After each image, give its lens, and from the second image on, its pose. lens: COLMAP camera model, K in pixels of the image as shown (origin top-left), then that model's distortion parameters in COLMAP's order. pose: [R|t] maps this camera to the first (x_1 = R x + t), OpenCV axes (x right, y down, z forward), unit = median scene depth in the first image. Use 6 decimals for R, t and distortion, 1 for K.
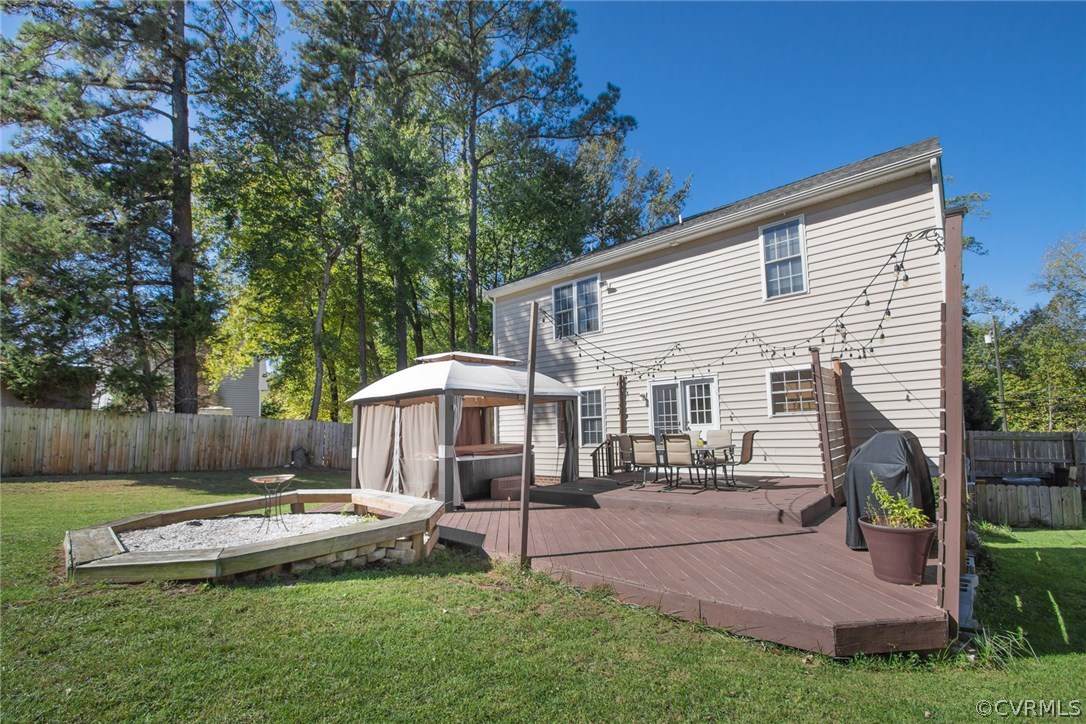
lens RADIAL K [[490.0, 0, 520.3], [0, 490.0, 387.0], [0, 0, 1]] dist [0.007100, -0.012711]
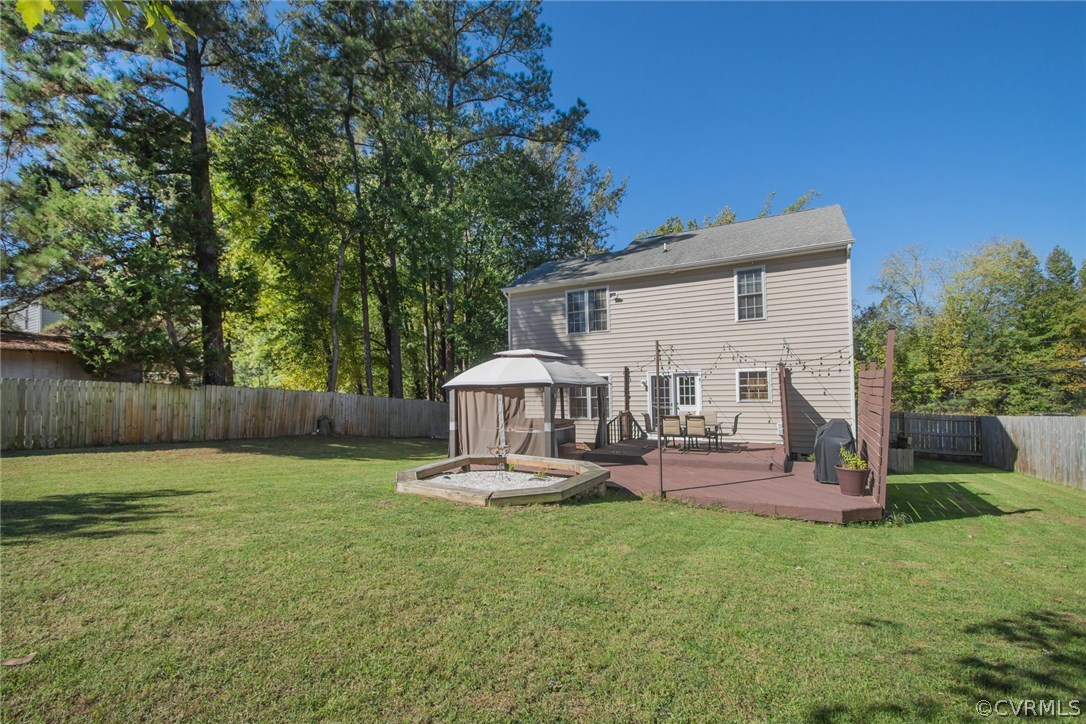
lens RADIAL K [[490.0, 0, 525.9], [0, 490.0, 369.2], [0, 0, 1]] dist [0.007100, -0.012711]
pose [[0.976748, 0.026717, 0.212719, -0.353713], [-0.034868, 0.998791, 0.034657, -0.055308], [-0.211536, -0.041269, 0.976499, -0.244409]]
